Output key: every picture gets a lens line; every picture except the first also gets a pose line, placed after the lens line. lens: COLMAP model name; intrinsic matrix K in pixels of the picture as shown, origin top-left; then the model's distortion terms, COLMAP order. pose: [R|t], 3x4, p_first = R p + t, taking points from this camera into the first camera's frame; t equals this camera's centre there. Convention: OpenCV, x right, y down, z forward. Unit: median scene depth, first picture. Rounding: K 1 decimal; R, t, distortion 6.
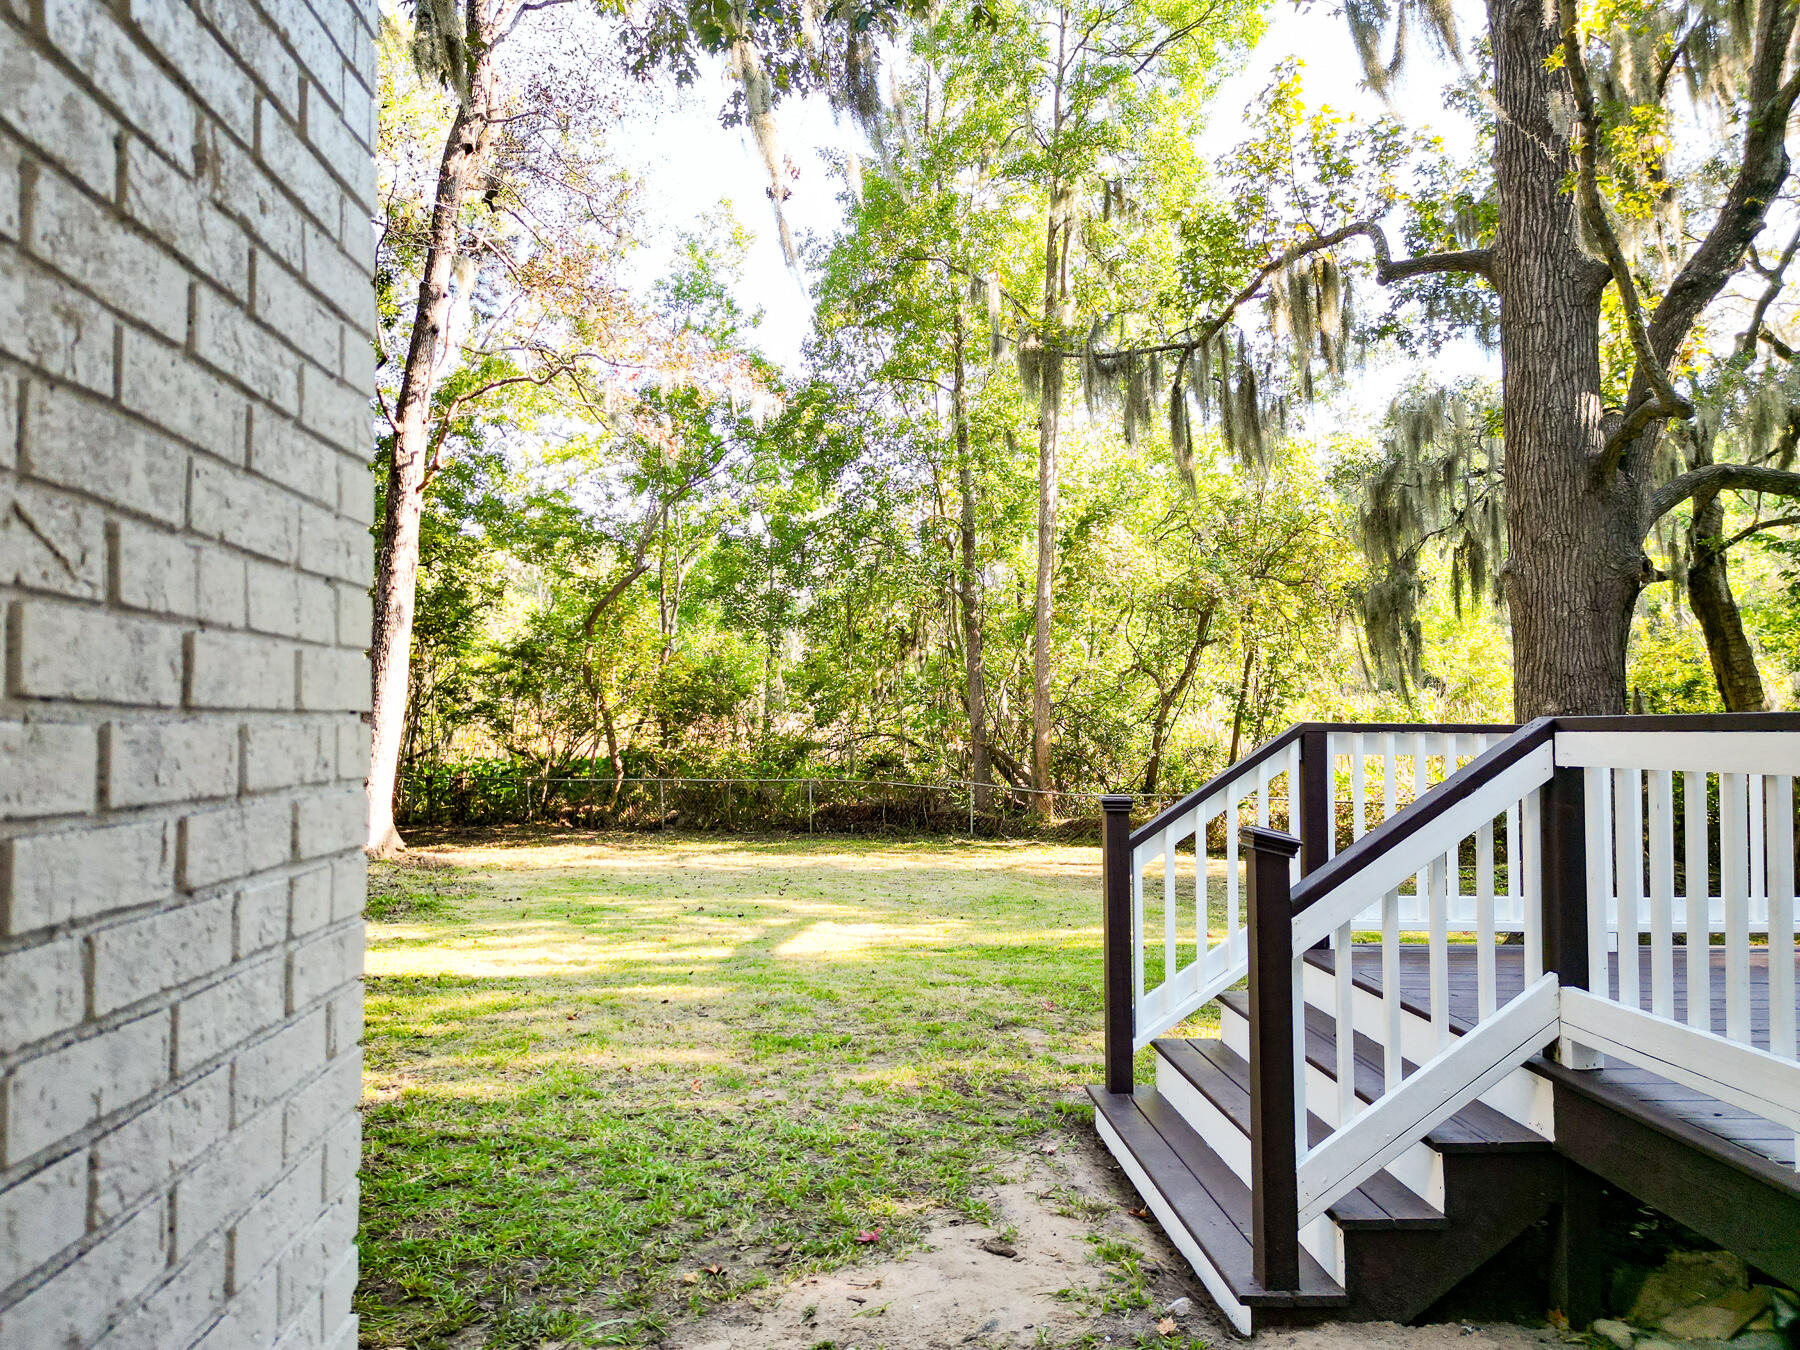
lens RADIAL K [[1273.9, 0, 866.0], [0, 1273.9, 678.7], [0, 0, 1]] dist [0.060915, -0.051182]
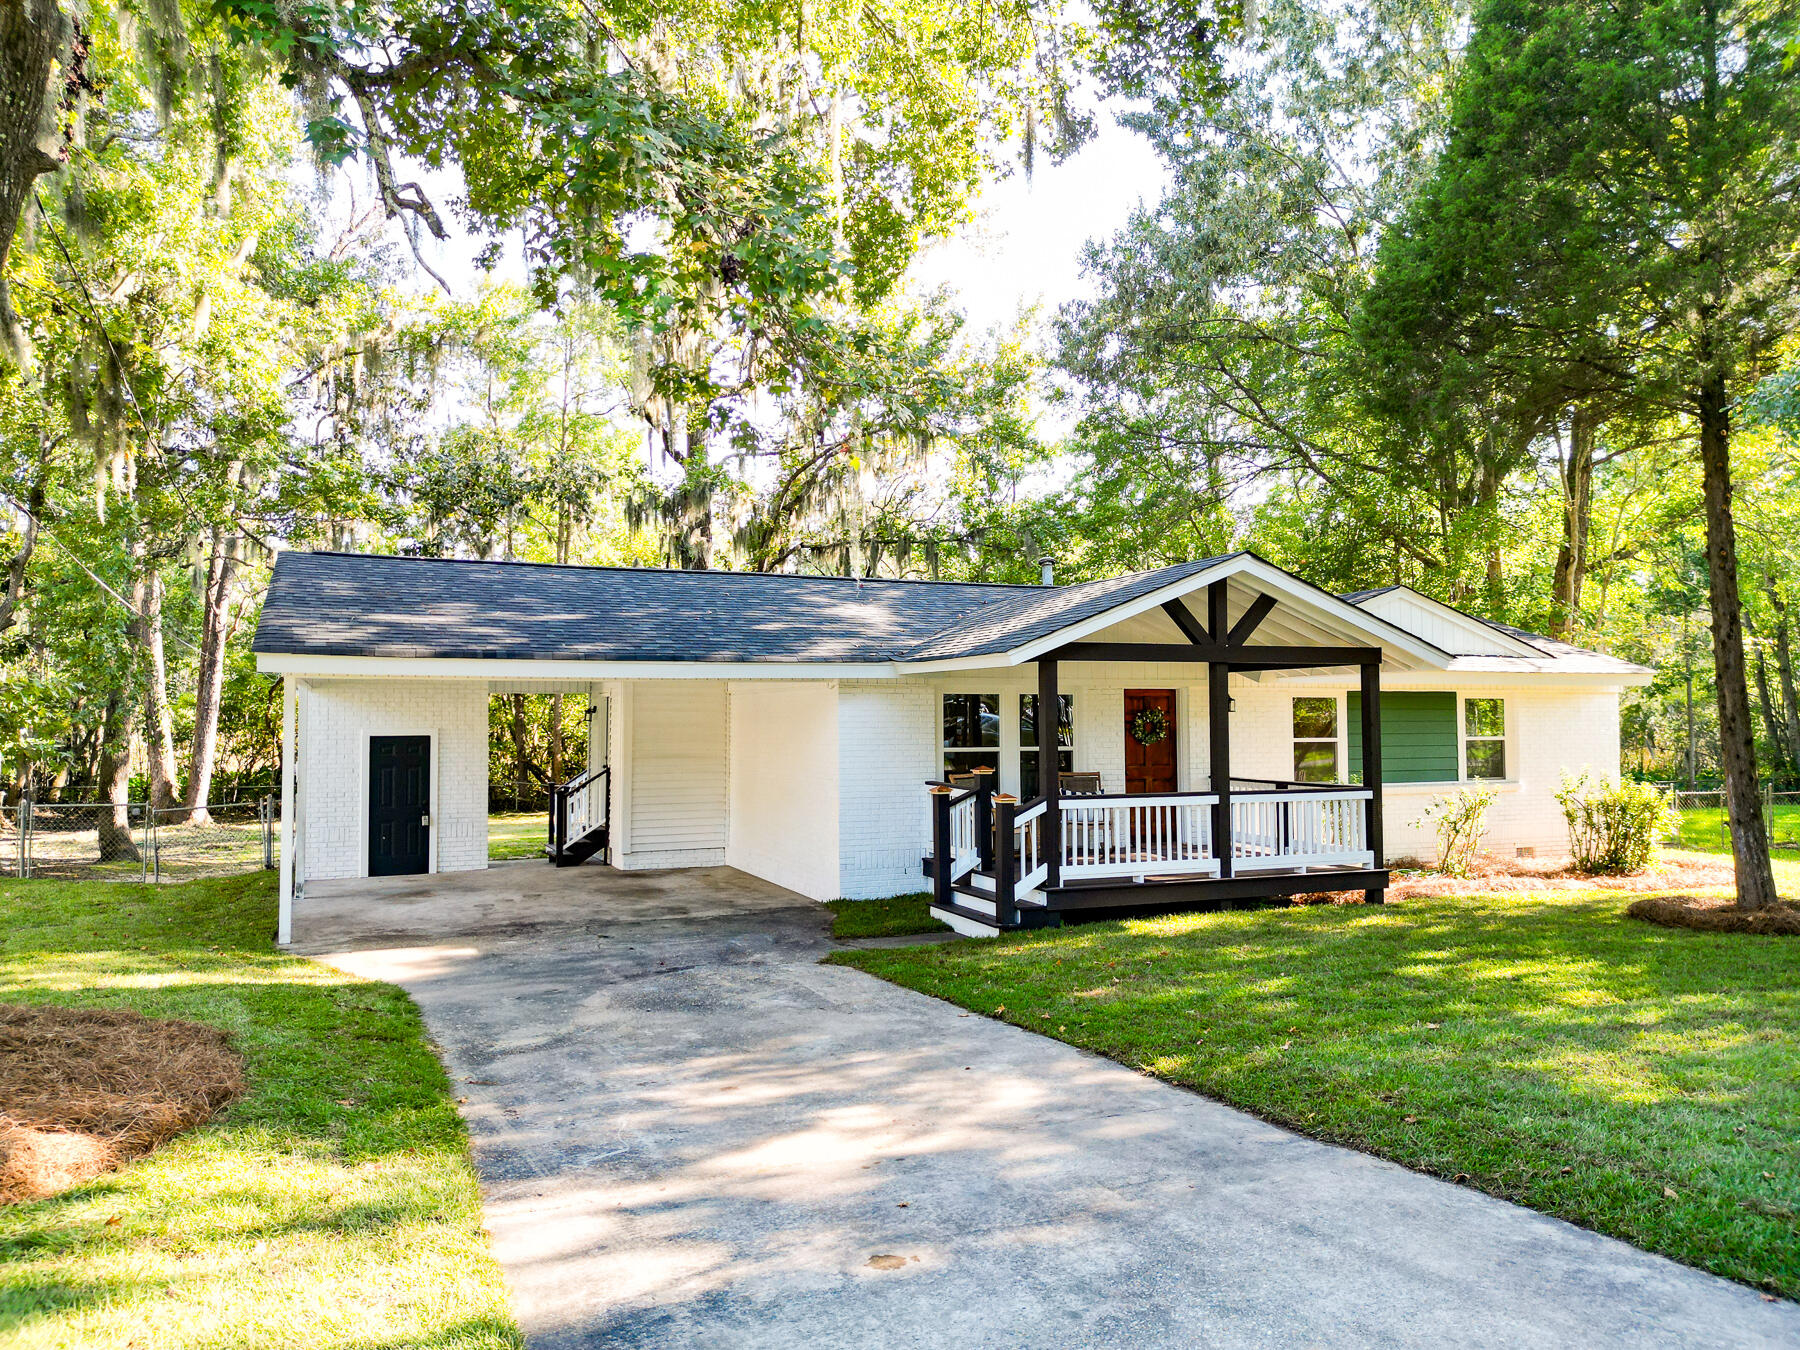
lens RADIAL K [[1273.9, 0, 894.9], [0, 1273.9, 672.5], [0, 0, 1]] dist [0.060915, -0.051182]
pose [[0.931892, 0.005963, 0.362687, -0.085277], [-0.004592, 0.999979, -0.004642, -0.075062], [-0.362707, 0.002660, 0.931899, -0.976731]]
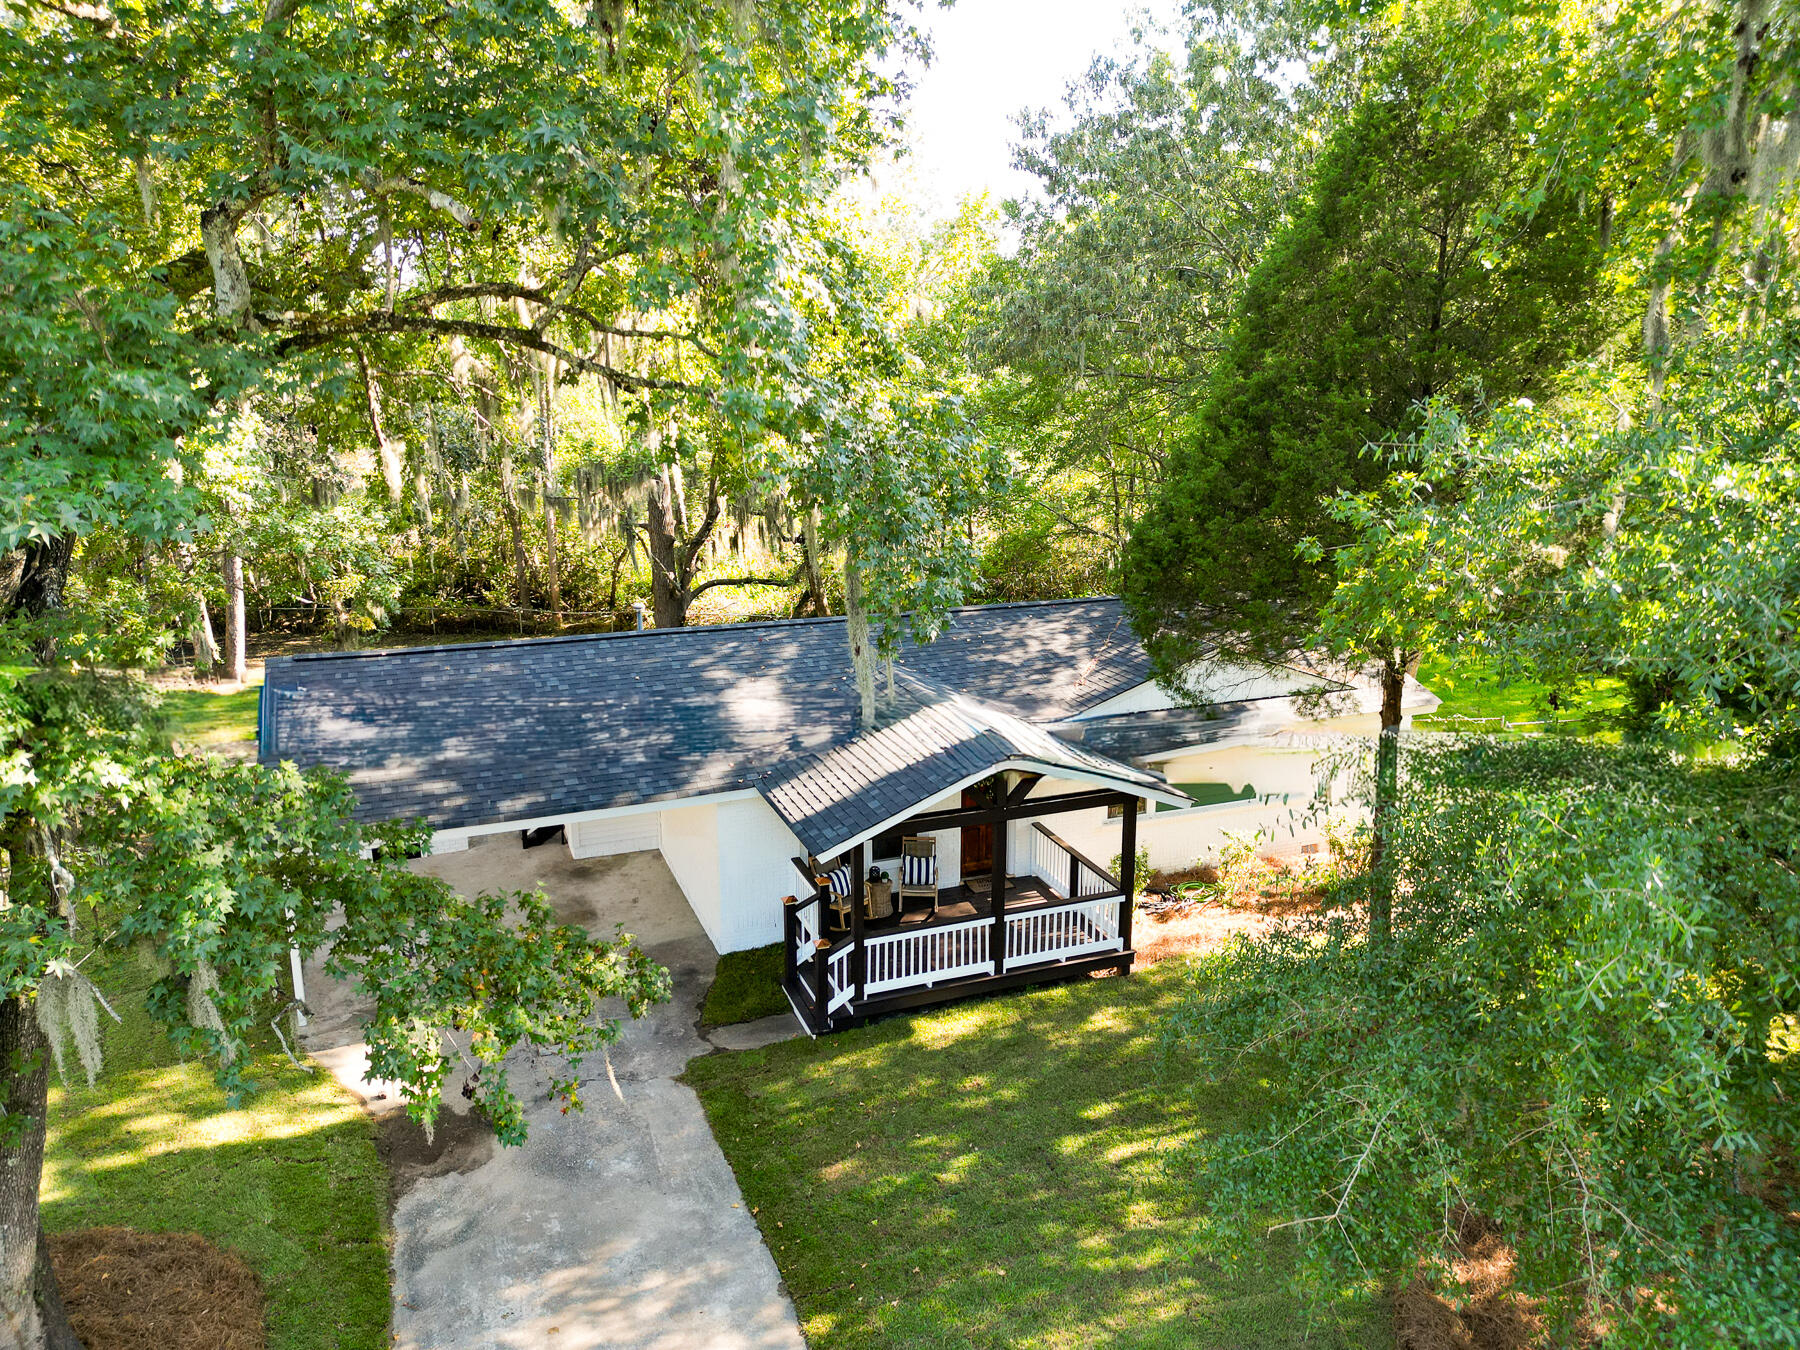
lens RADIAL K [[1273.9, 0, 903.4], [0, 1273.9, 685.9], [0, 0, 1]] dist [0.060915, -0.051182]
pose [[0.942453, -0.086575, 0.322937, -0.014638], [-0.012079, 0.956446, 0.291661, -0.417151], [-0.334122, -0.278777, 0.900359, -1.136678]]
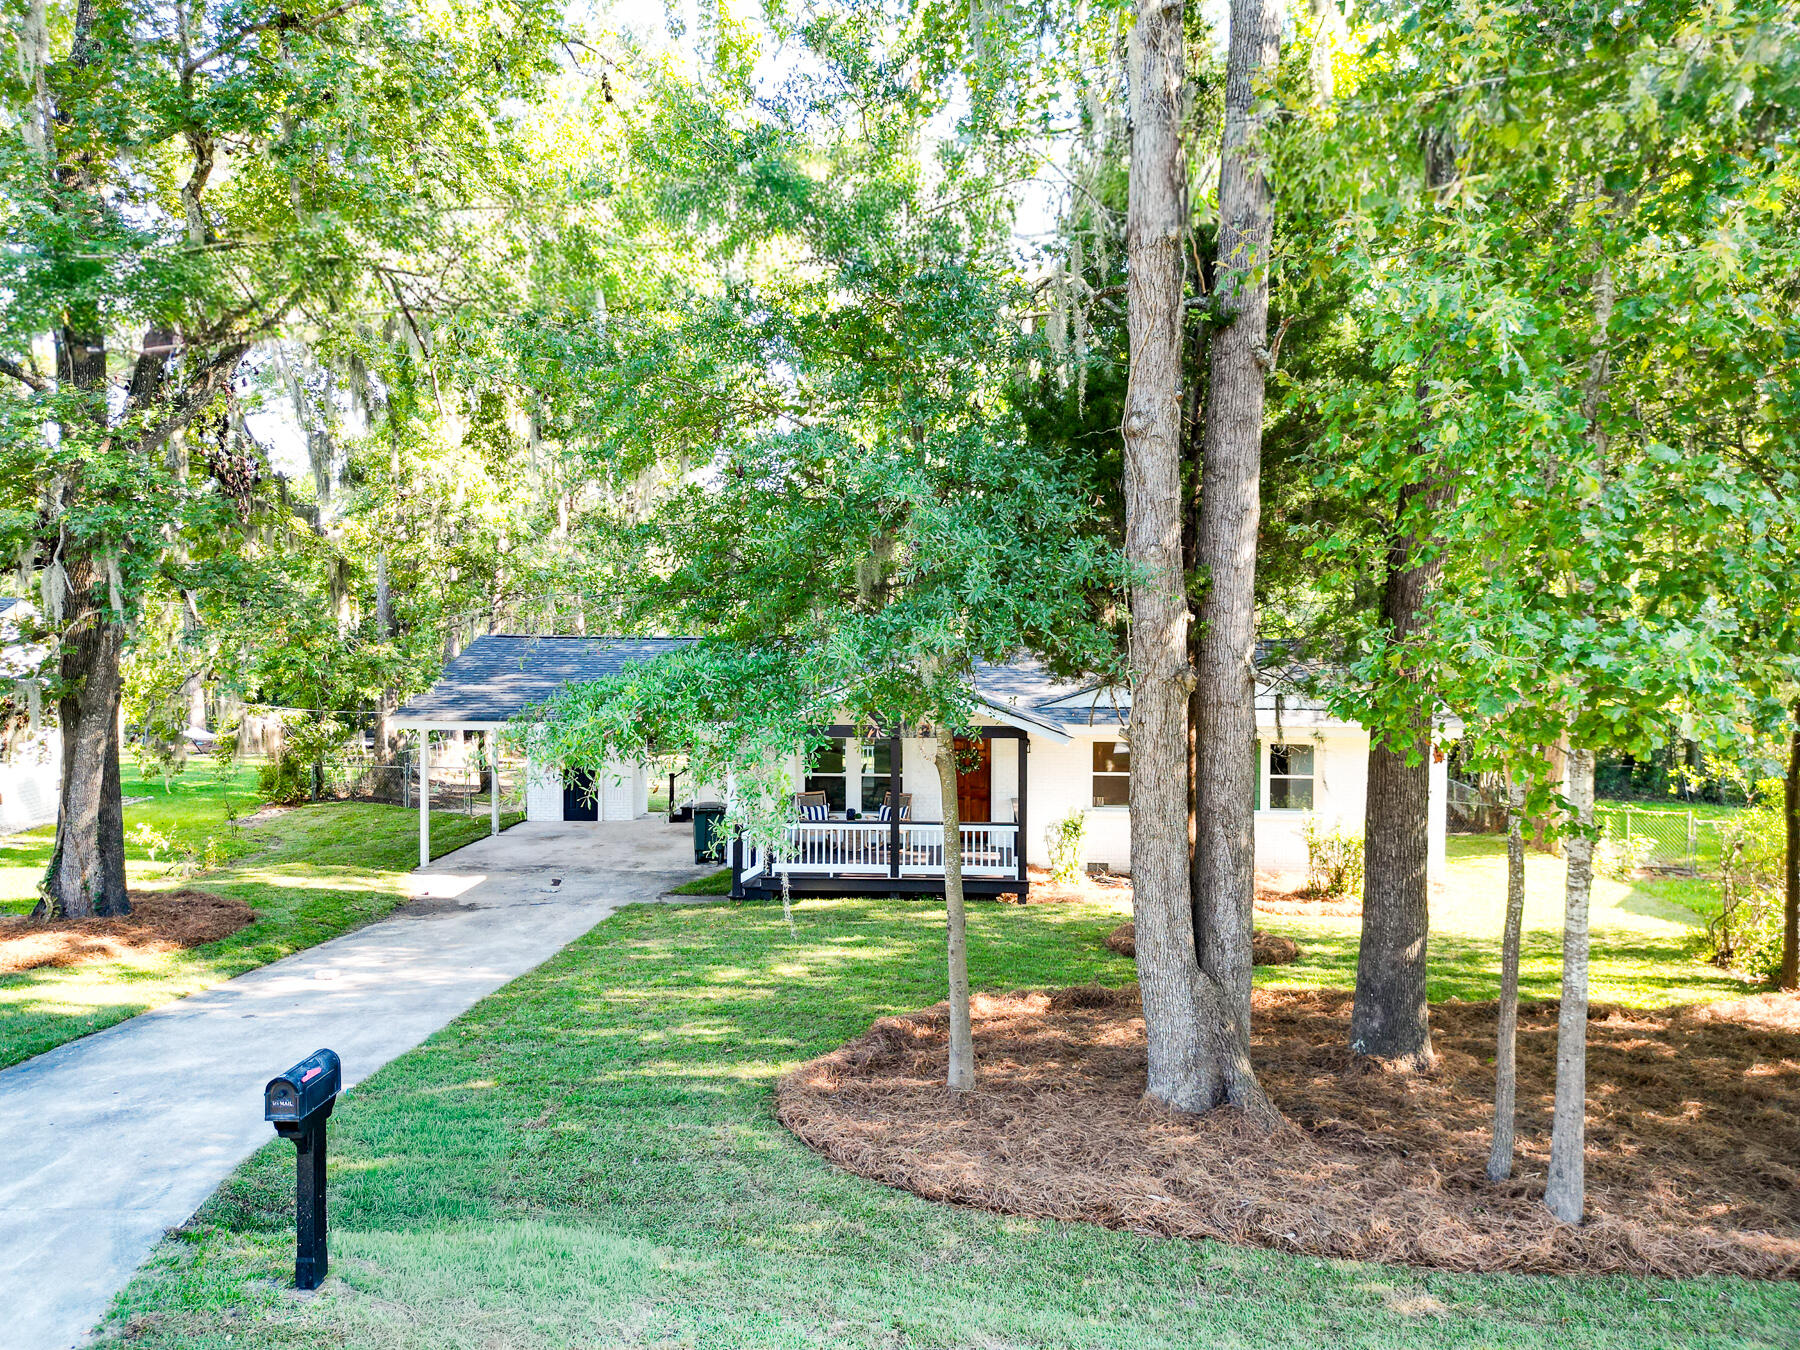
lens RADIAL K [[1273.9, 0, 913.1], [0, 1273.9, 670.3], [0, 0, 1]] dist [0.060915, -0.051182]
pose [[0.996149, 0.004383, -0.087561, 0.415099], [0.001816, 0.997504, 0.070591, -0.208586], [0.087652, -0.070478, 0.993655, -1.414667]]
